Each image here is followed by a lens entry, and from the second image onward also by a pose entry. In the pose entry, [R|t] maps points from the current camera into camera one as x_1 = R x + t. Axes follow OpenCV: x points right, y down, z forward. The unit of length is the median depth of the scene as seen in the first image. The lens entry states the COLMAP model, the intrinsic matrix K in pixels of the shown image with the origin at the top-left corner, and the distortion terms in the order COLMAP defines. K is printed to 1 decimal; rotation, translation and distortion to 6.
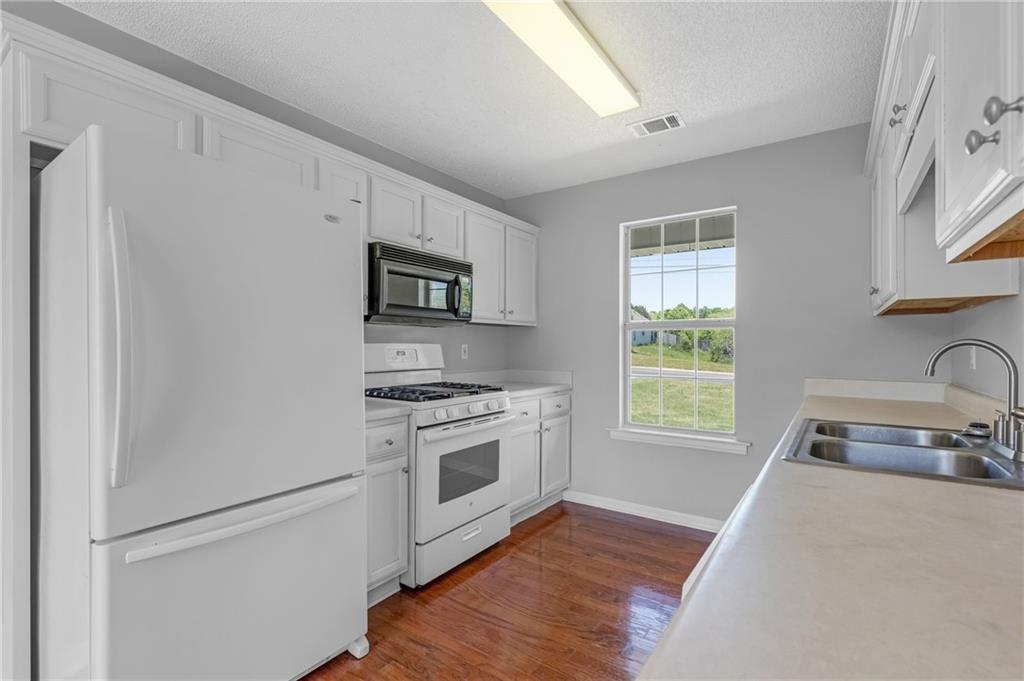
lens RADIAL K [[464.6, 0, 508.5], [0, 464.6, 346.1], [0, 0, 1]] dist [0.005747, -0.000001]
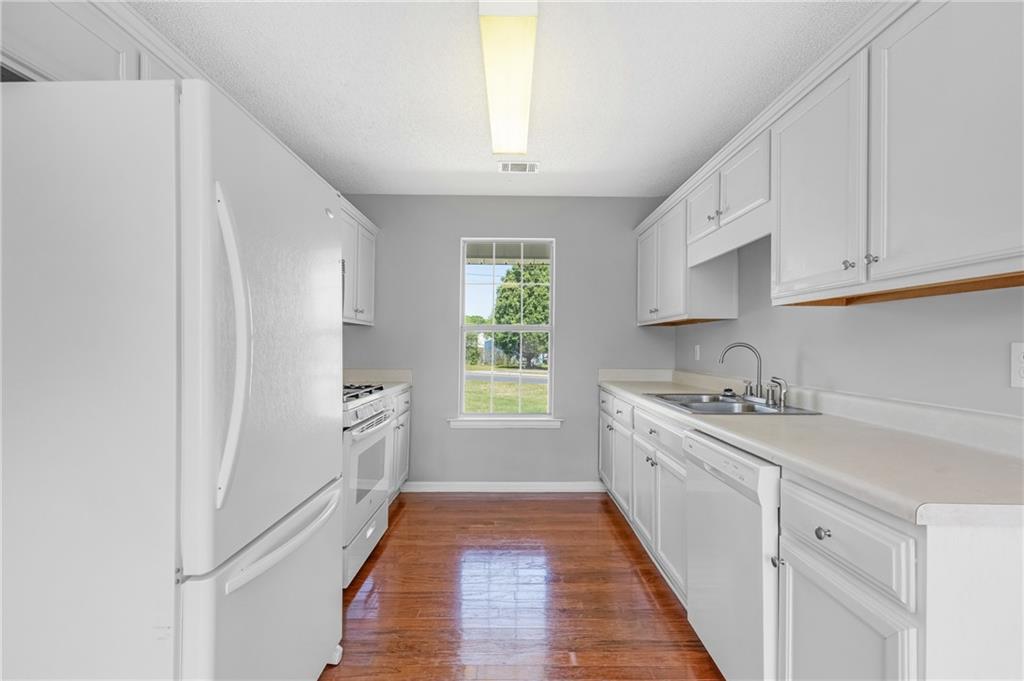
lens RADIAL K [[464.6, 0, 508.5], [0, 464.6, 346.1], [0, 0, 1]] dist [0.005747, -0.000001]
pose [[0.824228, 0.002663, 0.566252, -0.370604], [-0.003446, 0.999994, 0.000313, 0.000548], [-0.566248, -0.002210, 0.824232, -0.003949]]
